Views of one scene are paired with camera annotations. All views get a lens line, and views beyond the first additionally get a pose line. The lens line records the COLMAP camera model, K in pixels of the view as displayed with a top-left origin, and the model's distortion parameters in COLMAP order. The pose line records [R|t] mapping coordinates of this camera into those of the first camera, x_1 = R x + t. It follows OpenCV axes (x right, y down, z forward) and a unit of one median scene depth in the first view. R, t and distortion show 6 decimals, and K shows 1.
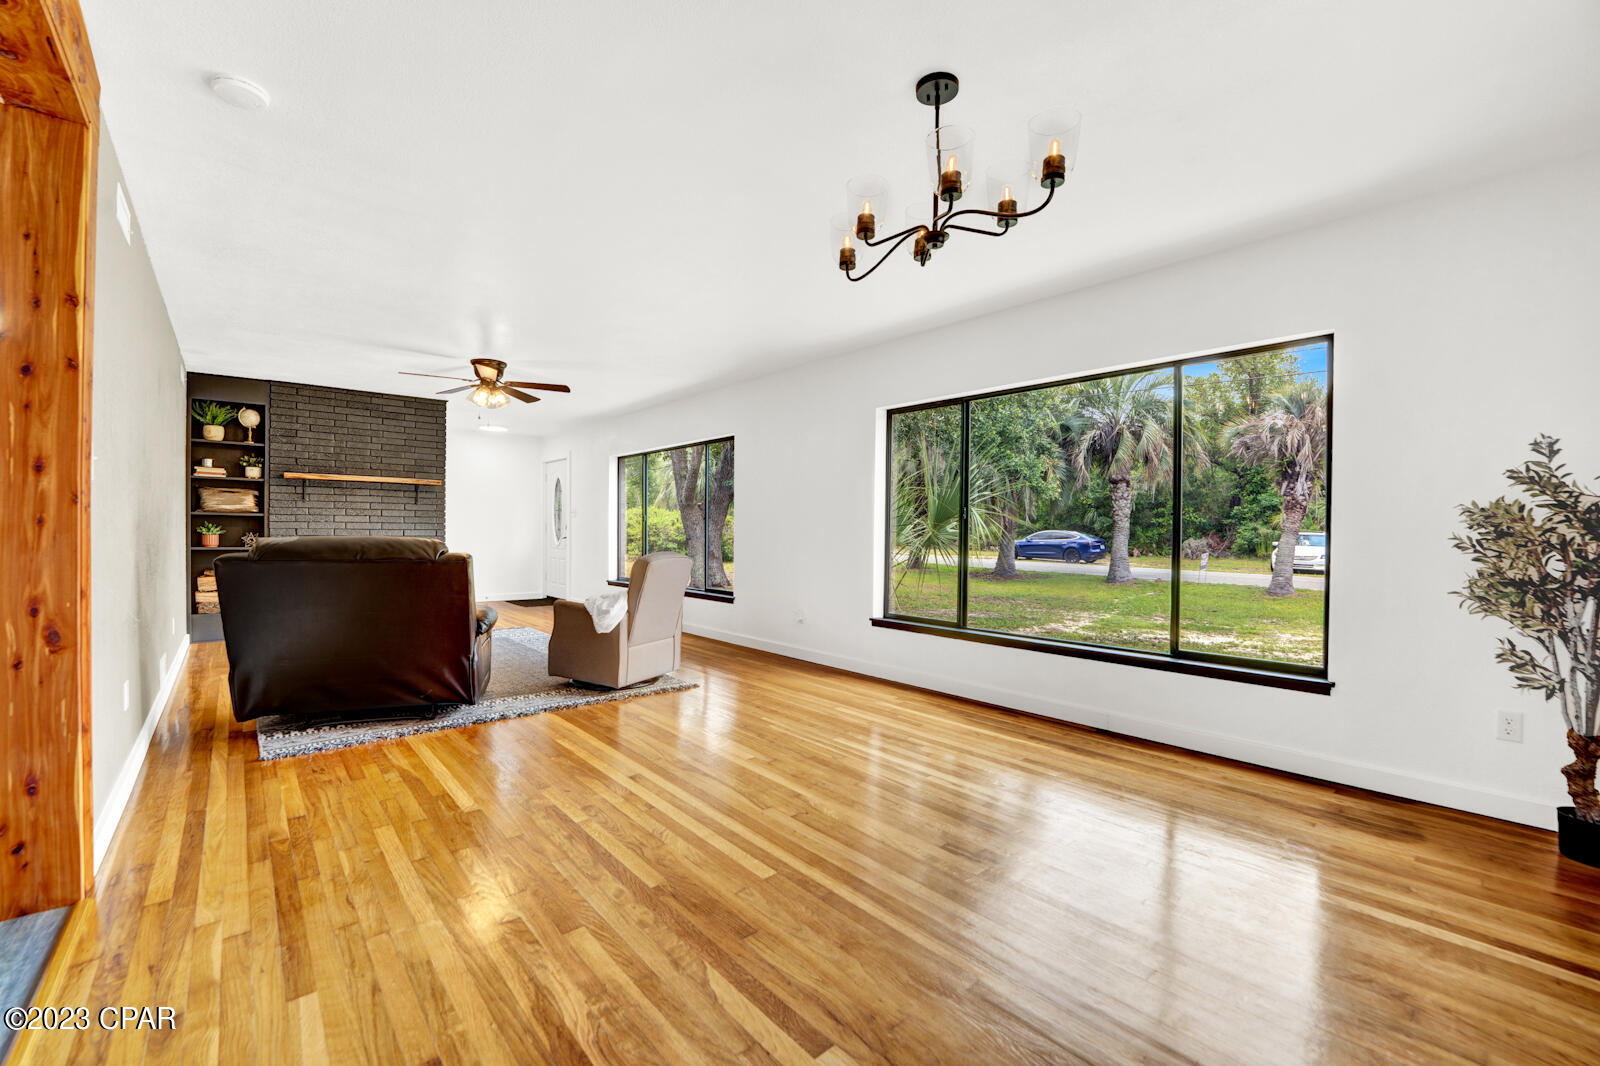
lens RADIAL K [[651.2, 0, 790.3], [0, 651.2, 537.7], [0, 0, 1]] dist [-0.023145, 0.000210]
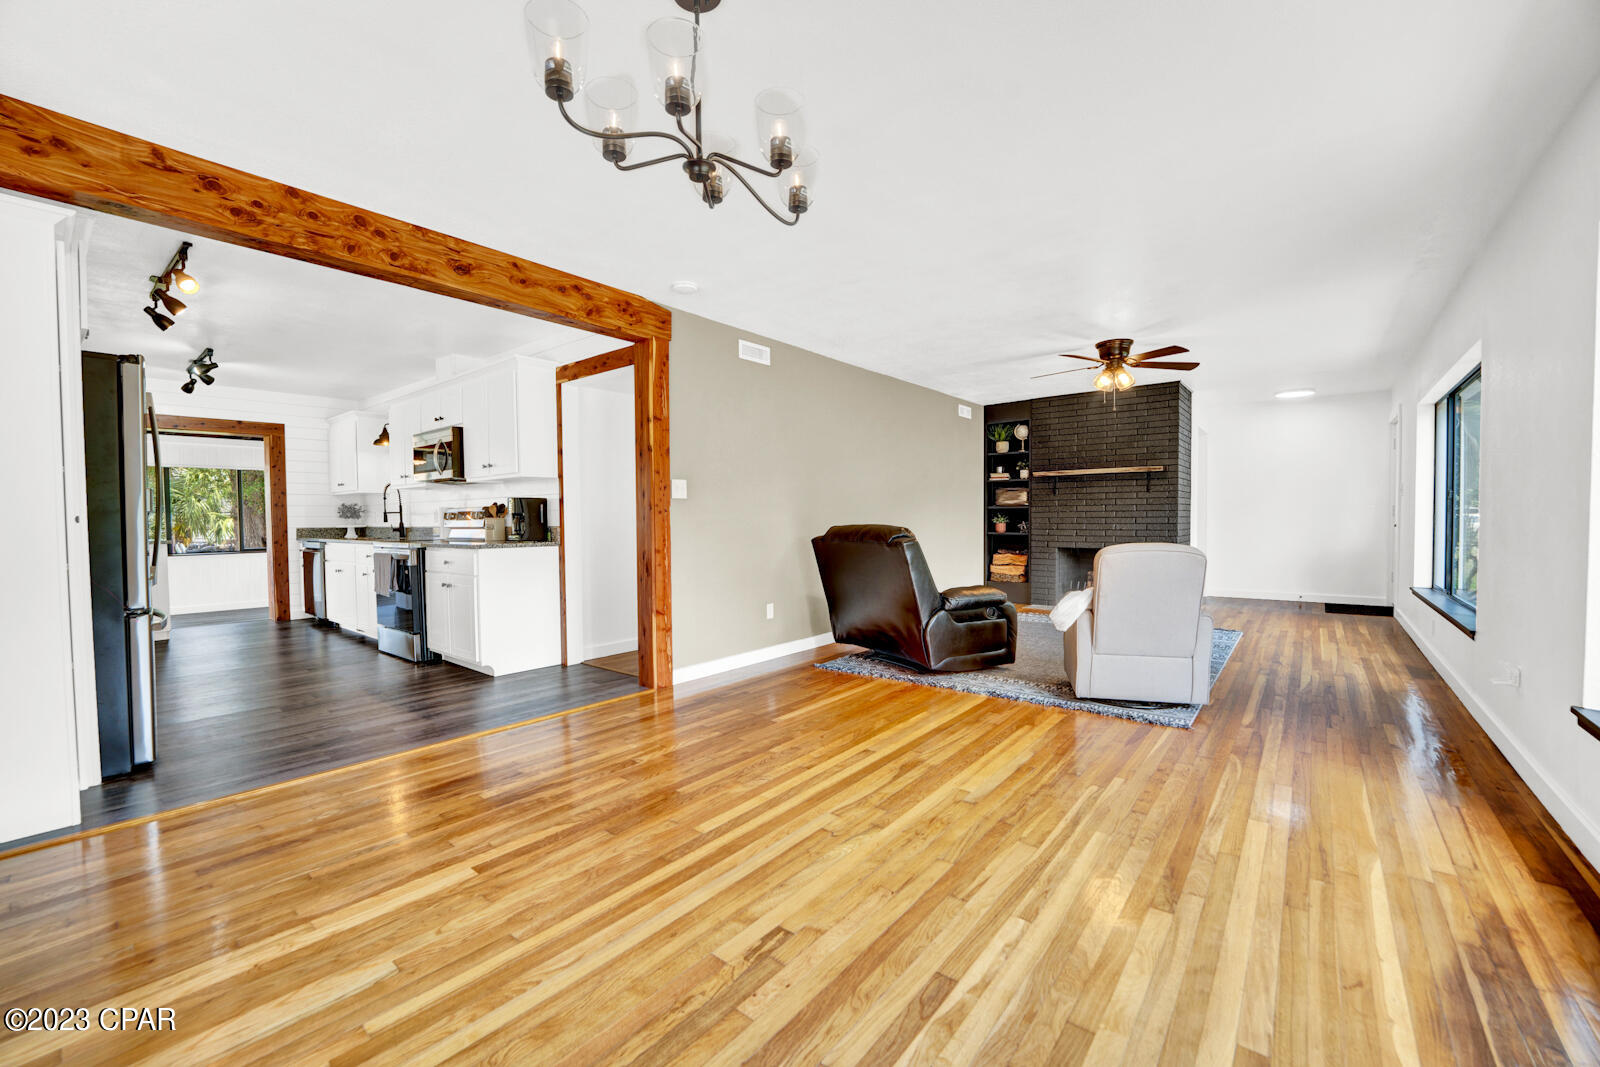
lens RADIAL K [[649.2, 0, 792.8], [0, 649.2, 545.6], [0, 0, 1]] dist [-0.023178, 0.000452]
pose [[0.174717, 0.030534, -0.984145, 0.359721], [0.001833, 0.999507, 0.031336, -0.000872], [0.984617, -0.007279, 0.174575, 0.324491]]
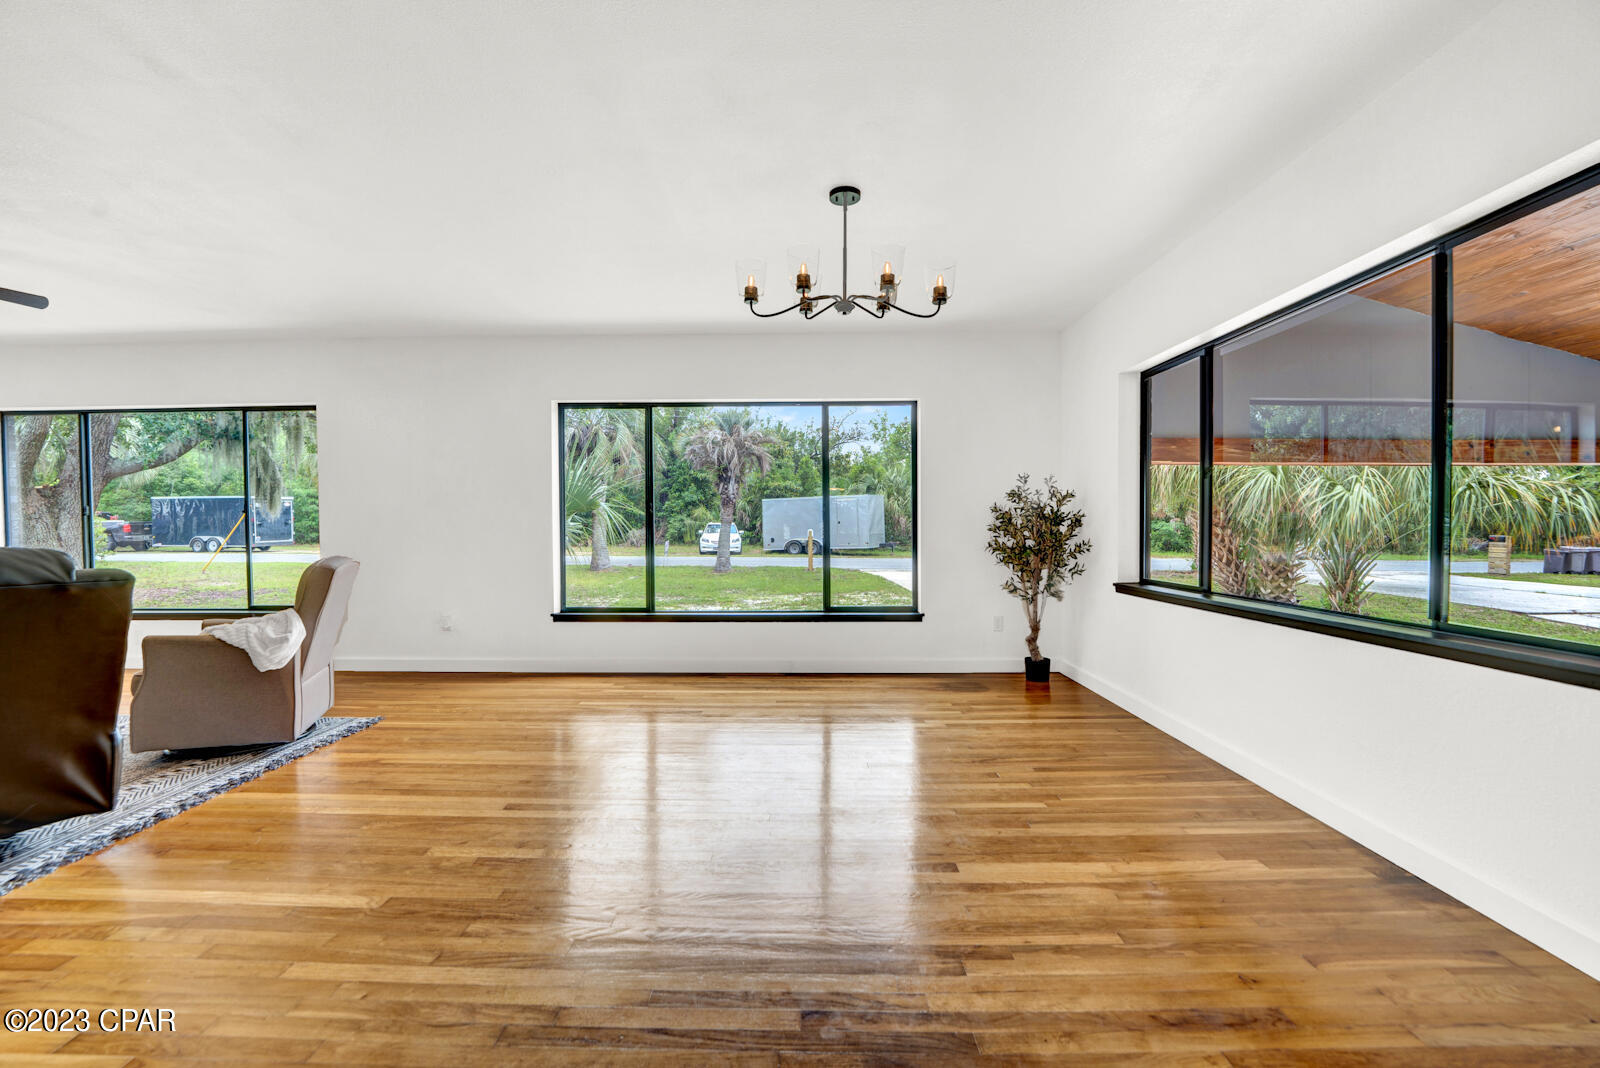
lens RADIAL K [[651.6, 0, 795.6], [0, 651.6, 545.9], [0, 0, 1]] dist [-0.020809, 0.000275]
pose [[0.663965, -0.034749, 0.746956, -0.292287], [0.016444, 0.999357, 0.031874, -0.003704], [-0.747583, -0.008880, 0.664109, 0.059727]]
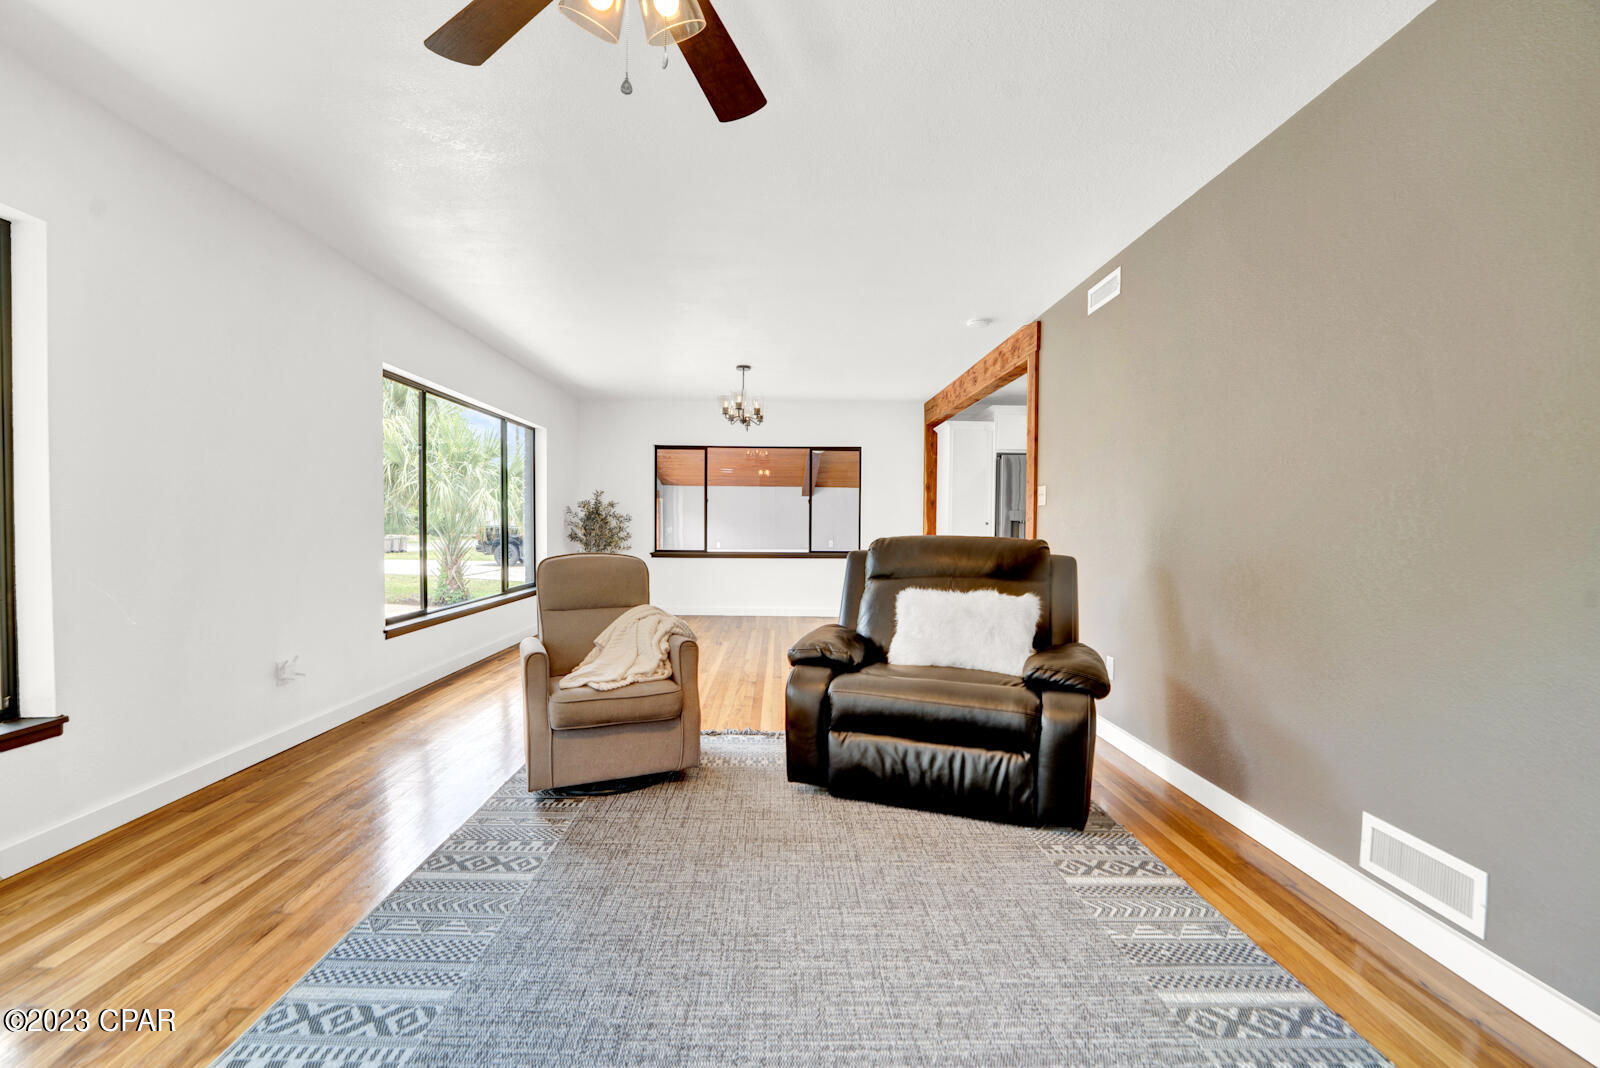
lens RADIAL K [[651.2, 0, 790.3], [0, 651.2, 538.7], [0, 0, 1]] dist [-0.023145, 0.000210]
pose [[-0.763785, -0.032878, 0.644633, -0.596449], [-0.011938, 0.999251, 0.036821, -0.018032], [-0.645360, 0.020428, -0.763605, 1.025869]]
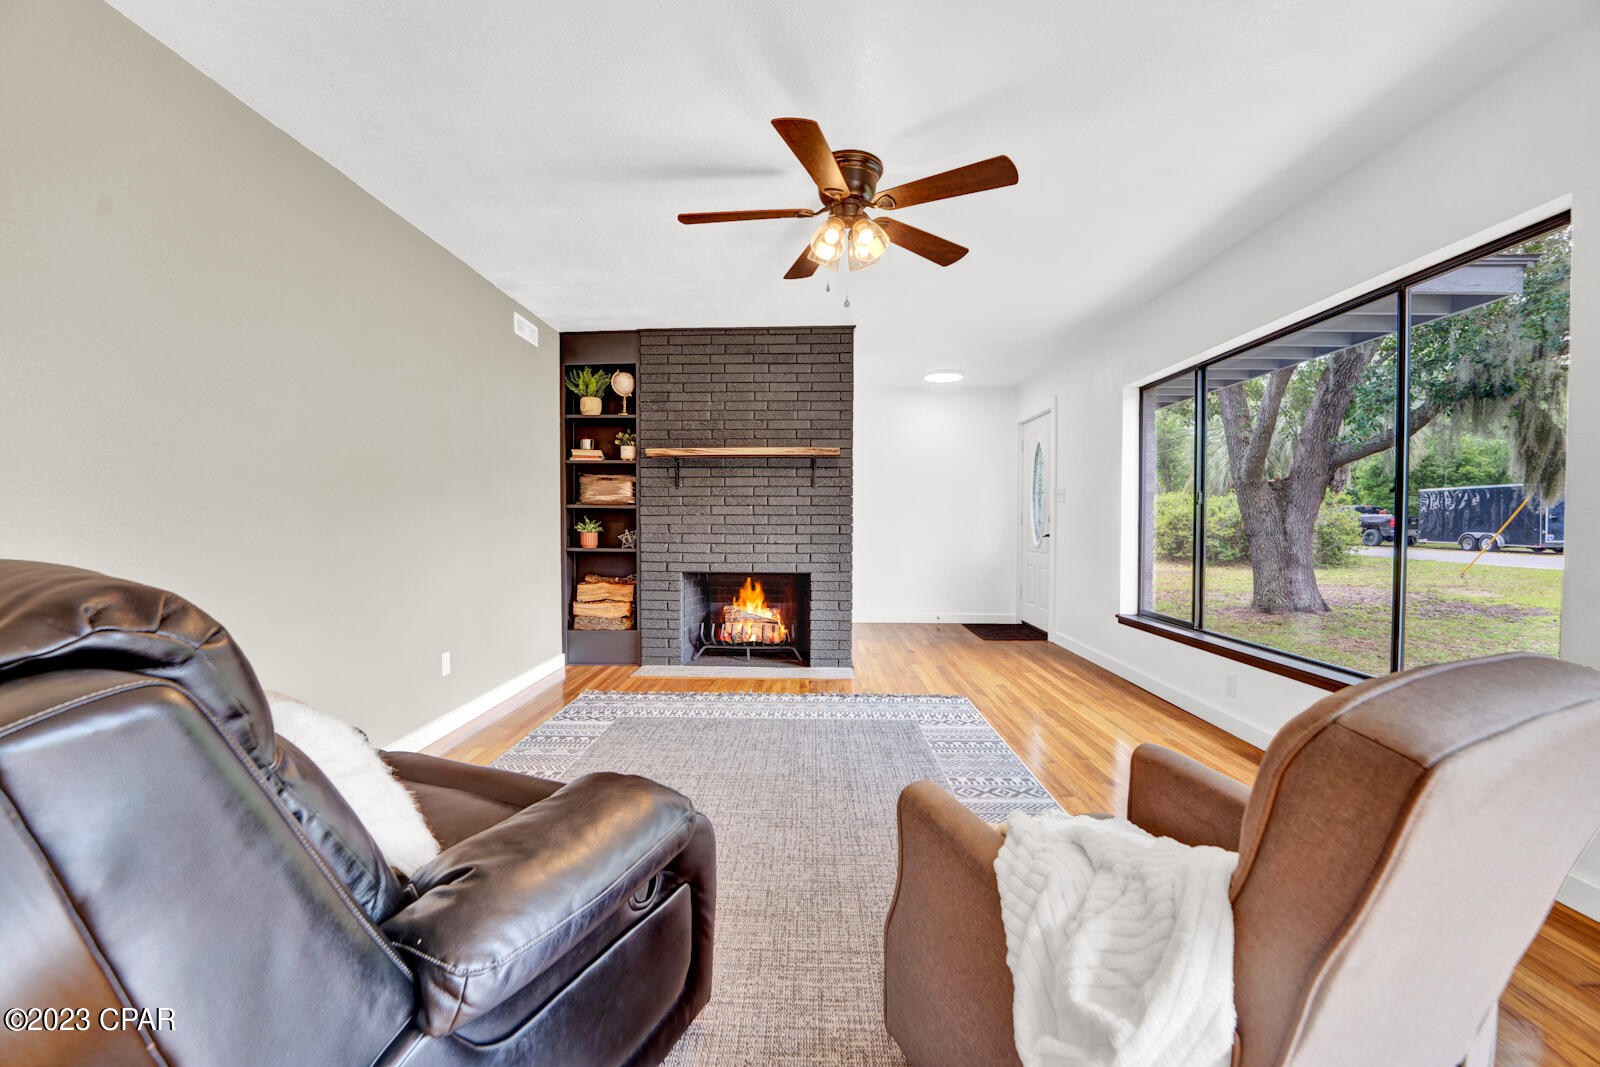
lens RADIAL K [[648.9, 0, 790.3], [0, 648.9, 542.4], [0, 0, 1]] dist [-0.029590, -0.000399]
pose [[0.732845, 0.013896, -0.680253, -0.157003], [-0.000741, 0.999807, 0.019625, -0.008412], [0.680395, -0.013878, 0.732714, 0.563433]]
